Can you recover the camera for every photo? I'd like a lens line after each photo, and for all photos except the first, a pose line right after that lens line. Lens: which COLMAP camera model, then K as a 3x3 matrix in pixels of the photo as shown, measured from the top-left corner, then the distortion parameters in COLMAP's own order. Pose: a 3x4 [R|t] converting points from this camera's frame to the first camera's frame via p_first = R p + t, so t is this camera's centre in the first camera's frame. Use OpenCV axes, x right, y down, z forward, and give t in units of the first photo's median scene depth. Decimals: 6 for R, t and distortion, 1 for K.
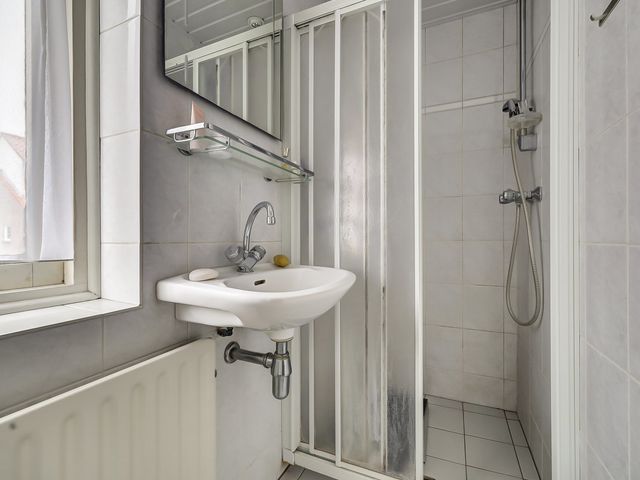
lens RADIAL K [[291.4, 0, 321.0], [0, 291.4, 240.7], [0, 0, 1]] dist [-0.000151, 0.000058]
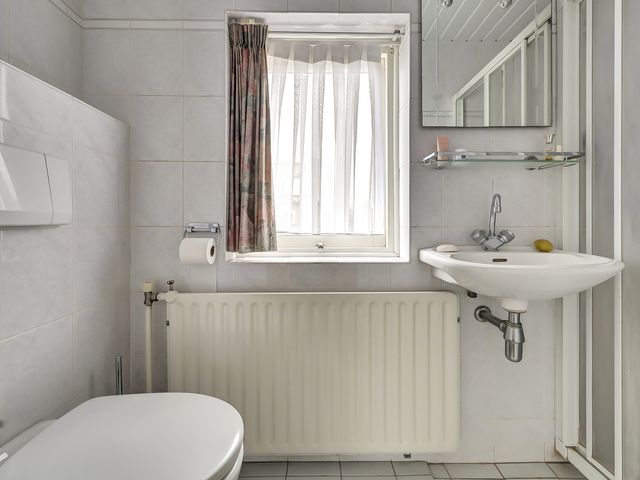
lens RADIAL K [[258.2, 0, 318.7], [0, 258.2, 225.3], [0, 0, 1]] dist [-0.000124, -0.000074]
pose [[0.431367, 0.000881, -0.902176, 0.429498], [-0.001896, 0.999998, 0.000070, -0.000151], [0.902174, 0.001680, 0.431368, -0.137319]]
